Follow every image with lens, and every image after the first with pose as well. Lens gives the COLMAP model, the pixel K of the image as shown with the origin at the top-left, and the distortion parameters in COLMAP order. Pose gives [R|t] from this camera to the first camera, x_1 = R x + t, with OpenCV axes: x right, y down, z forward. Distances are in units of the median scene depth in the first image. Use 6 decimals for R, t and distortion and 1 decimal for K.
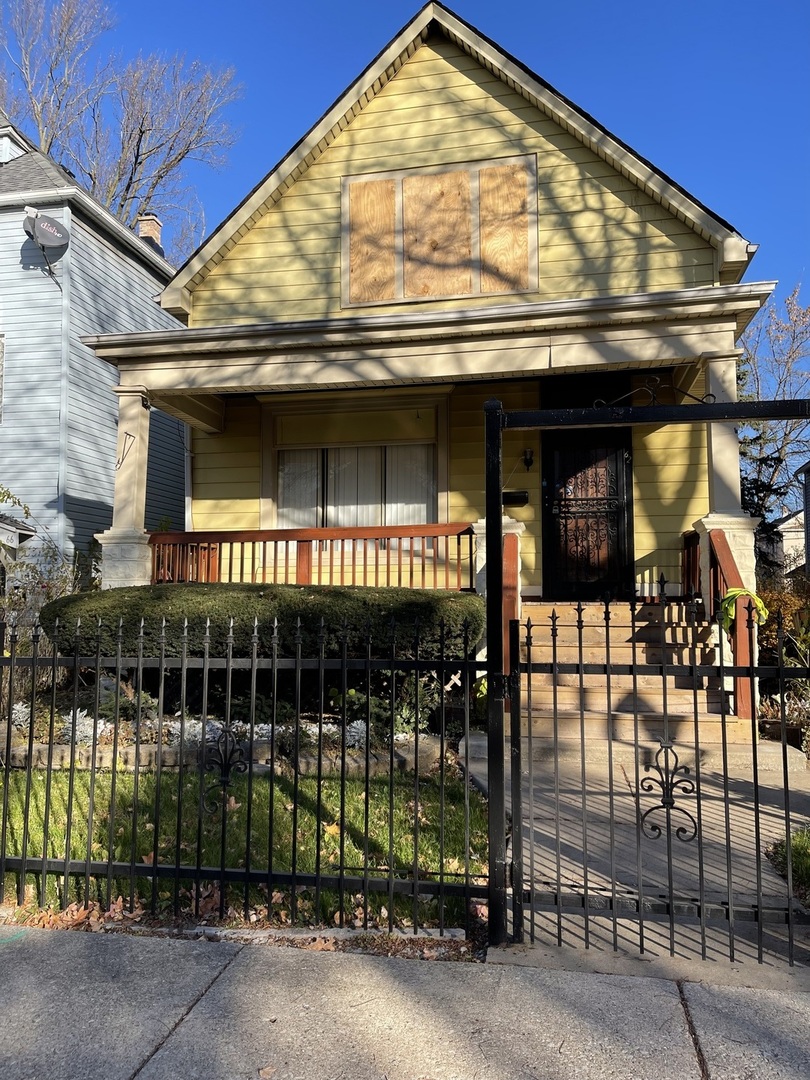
lens RADIAL K [[810.1, 0, 404.0], [0, 810.1, 537.2], [0, 0, 1]] dist [0.047865, -0.020020]
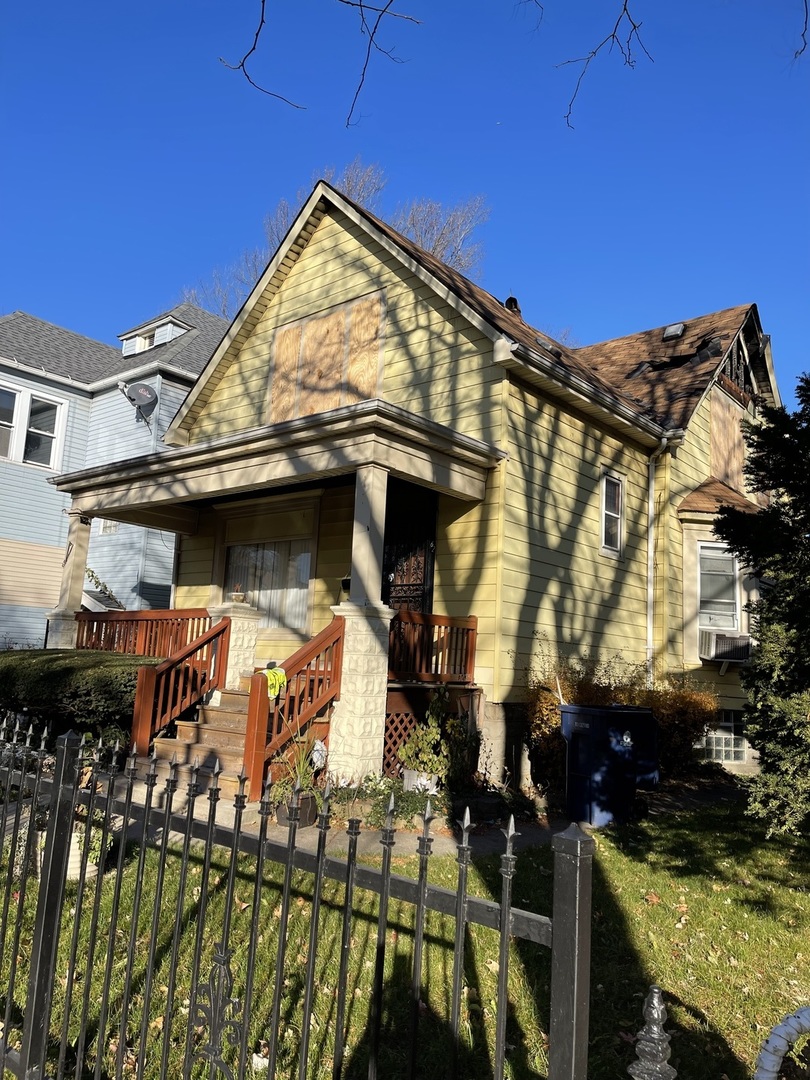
lens RADIAL K [[810.1, 0, 403.3], [0, 810.1, 548.2], [0, 0, 1]] dist [0.047865, -0.020020]
pose [[0.865657, -0.025721, -0.499976, 0.742294], [-0.012836, 0.997211, -0.073525, -0.015564], [0.500472, 0.070065, 0.862913, 0.043924]]
